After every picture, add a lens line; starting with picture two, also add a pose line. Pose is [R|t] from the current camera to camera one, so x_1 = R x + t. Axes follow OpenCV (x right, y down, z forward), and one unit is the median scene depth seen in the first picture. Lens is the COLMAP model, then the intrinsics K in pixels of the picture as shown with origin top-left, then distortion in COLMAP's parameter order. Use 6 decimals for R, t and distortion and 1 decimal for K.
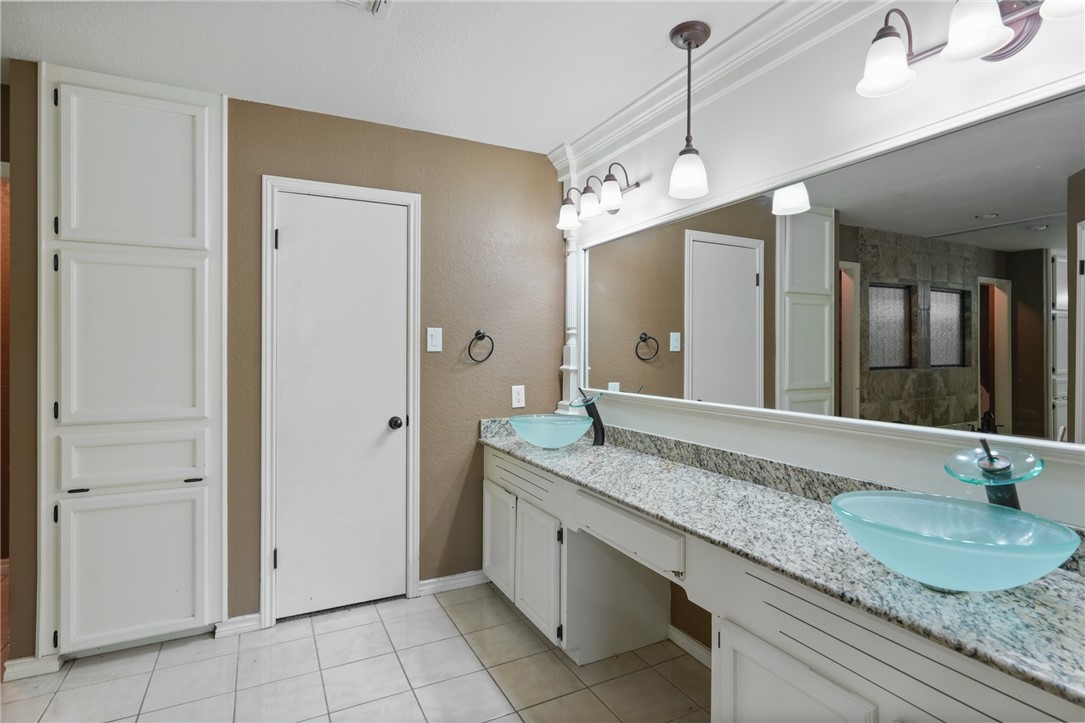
lens RADIAL K [[552.3, 0, 543.4], [0, 552.3, 355.2], [0, 0, 1]] dist [-0.000692, 0.002803]
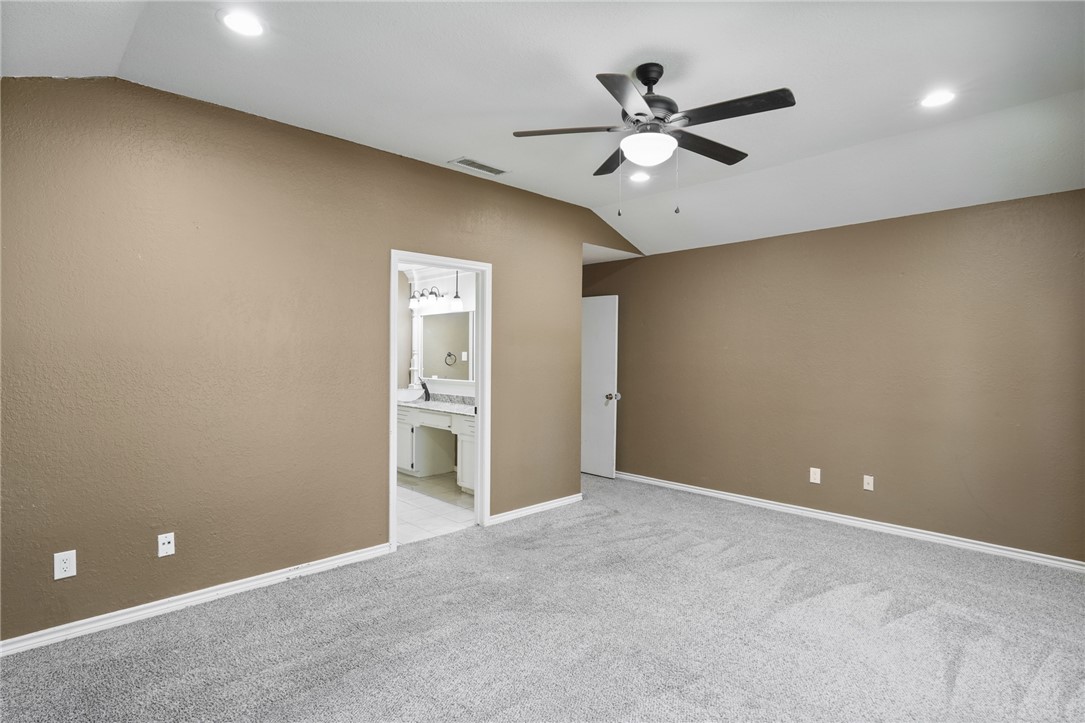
lens RADIAL K [[552.3, 0, 543.4], [0, 552.3, 356.3], [0, 0, 1]] dist [-0.000692, 0.002803]
pose [[0.955544, 0.000231, 0.294848, -0.119675], [0.000210, 0.999999, -0.001464, -0.025921], [-0.294848, 0.001461, 0.955543, -1.377435]]
